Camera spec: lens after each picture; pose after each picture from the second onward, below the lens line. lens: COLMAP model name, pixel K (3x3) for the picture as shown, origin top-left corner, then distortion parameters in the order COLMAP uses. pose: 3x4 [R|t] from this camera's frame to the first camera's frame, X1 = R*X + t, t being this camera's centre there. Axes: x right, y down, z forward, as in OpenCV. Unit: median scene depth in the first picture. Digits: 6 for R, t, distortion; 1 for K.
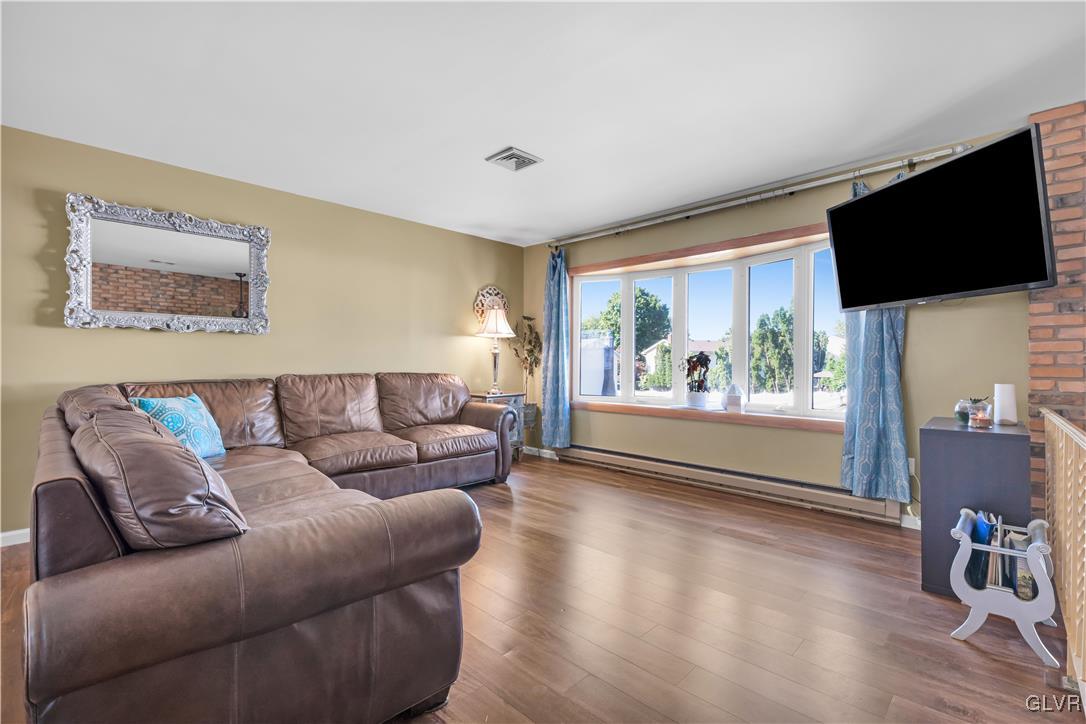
lens RADIAL K [[480.5, 0, 537.2], [0, 480.5, 361.0], [0, 0, 1]] dist [0.003127, 0.000367]
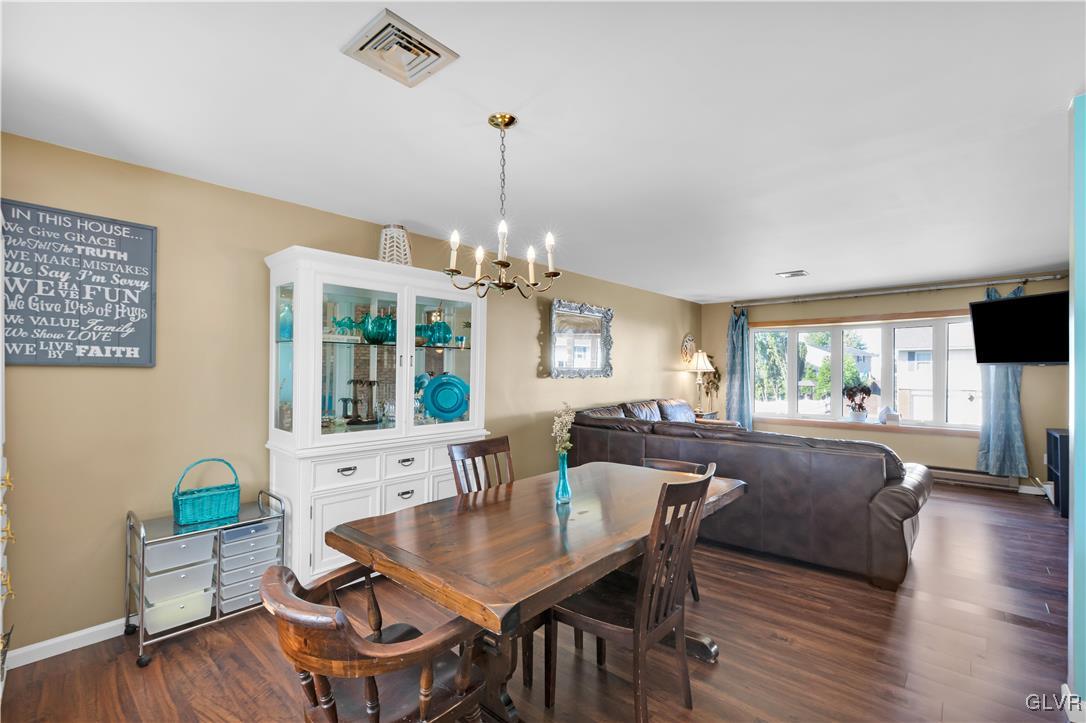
lens RADIAL K [[480.5, 0, 543.0], [0, 480.5, 367.6], [0, 0, 1]] dist [0.003127, 0.000367]
pose [[0.997942, -0.001966, 0.064093, -0.990048], [0.002139, 0.999994, -0.002629, -0.092898], [-0.064088, 0.002760, 0.997940, -0.576438]]
